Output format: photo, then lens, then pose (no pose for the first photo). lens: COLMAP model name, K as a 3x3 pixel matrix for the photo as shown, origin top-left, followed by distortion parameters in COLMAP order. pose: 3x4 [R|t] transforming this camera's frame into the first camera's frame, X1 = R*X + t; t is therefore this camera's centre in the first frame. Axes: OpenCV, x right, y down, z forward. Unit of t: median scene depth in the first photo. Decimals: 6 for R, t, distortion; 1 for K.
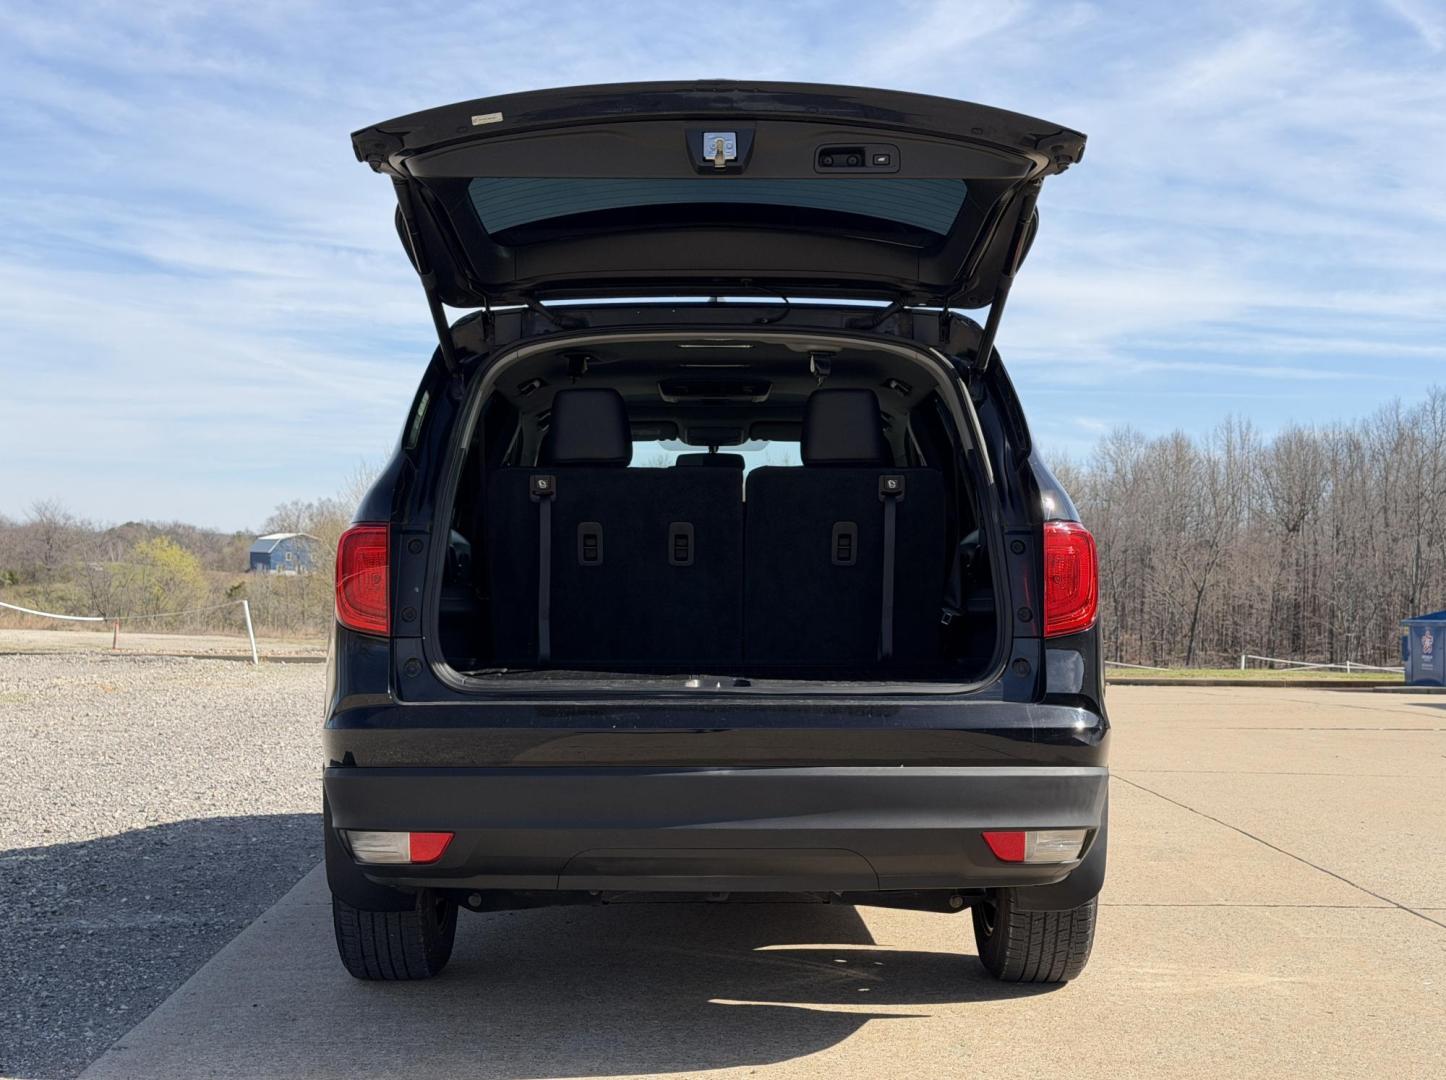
lens RADIAL K [[2028.8, 0, 729.3], [0, 2028.8, 544.0], [0, 0, 1]] dist [0.119830, 0.000000]
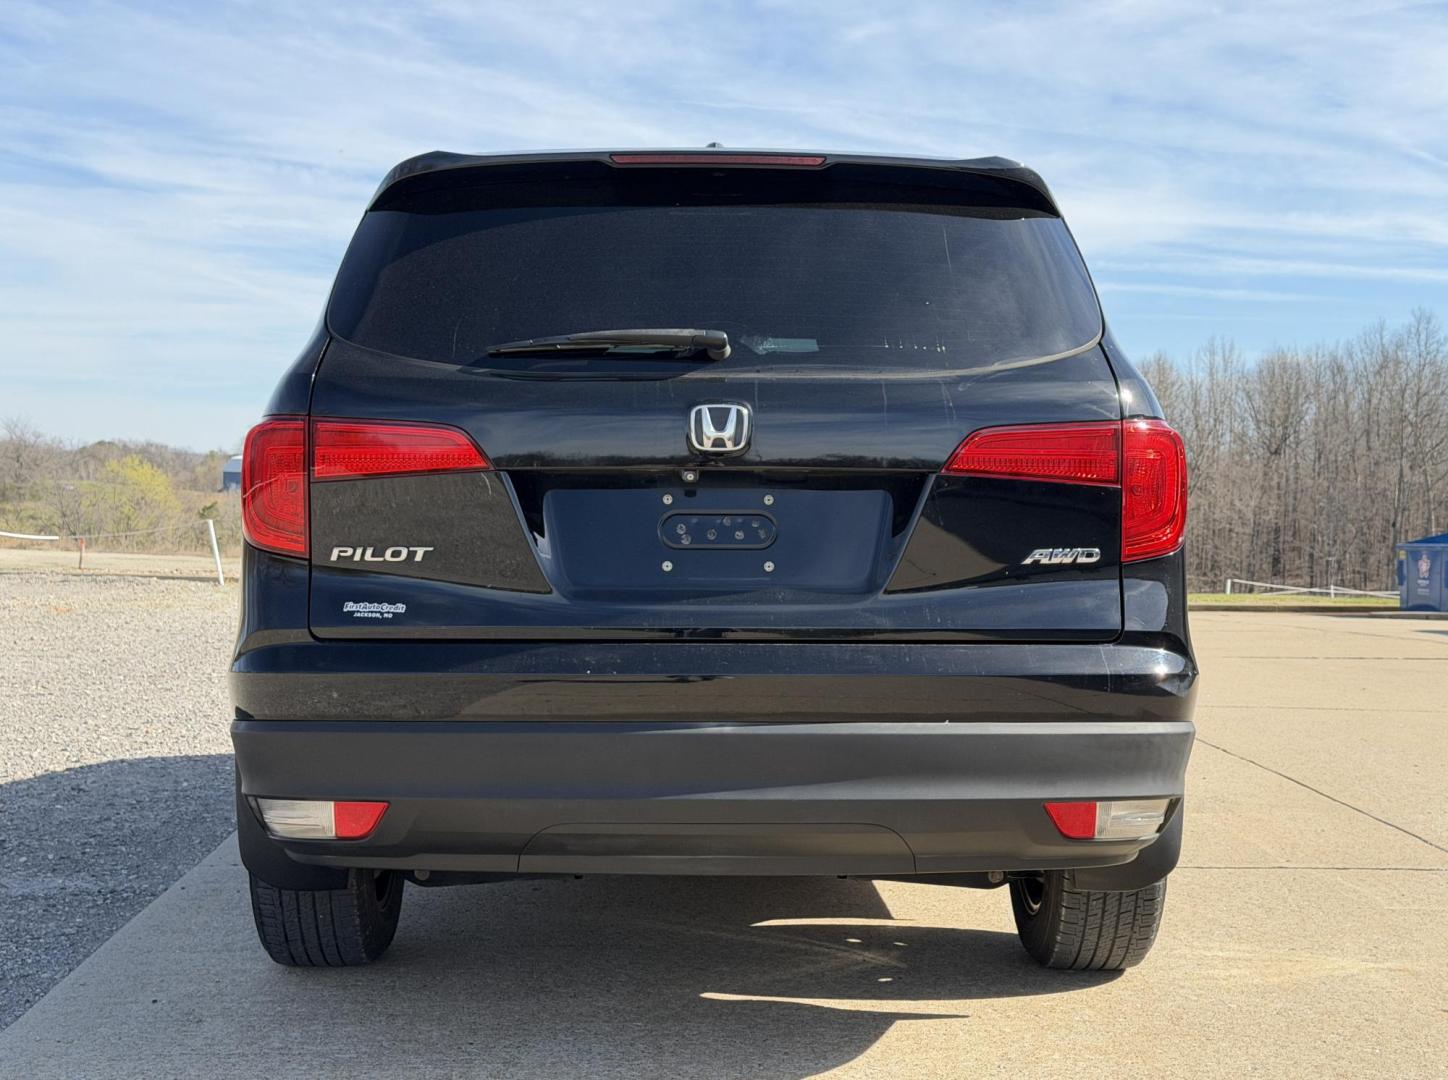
lens RADIAL K [[2031.6, 0, 721.6], [0, 2031.6, 542.0], [0, 0, 1]] dist [0.119830, 0.000000]
pose [[0.999964, 0.003654, 0.007658, -0.008630], [-0.003936, 0.999301, 0.037182, 0.007262], [-0.007517, -0.037210, 0.999279, 0.165232]]
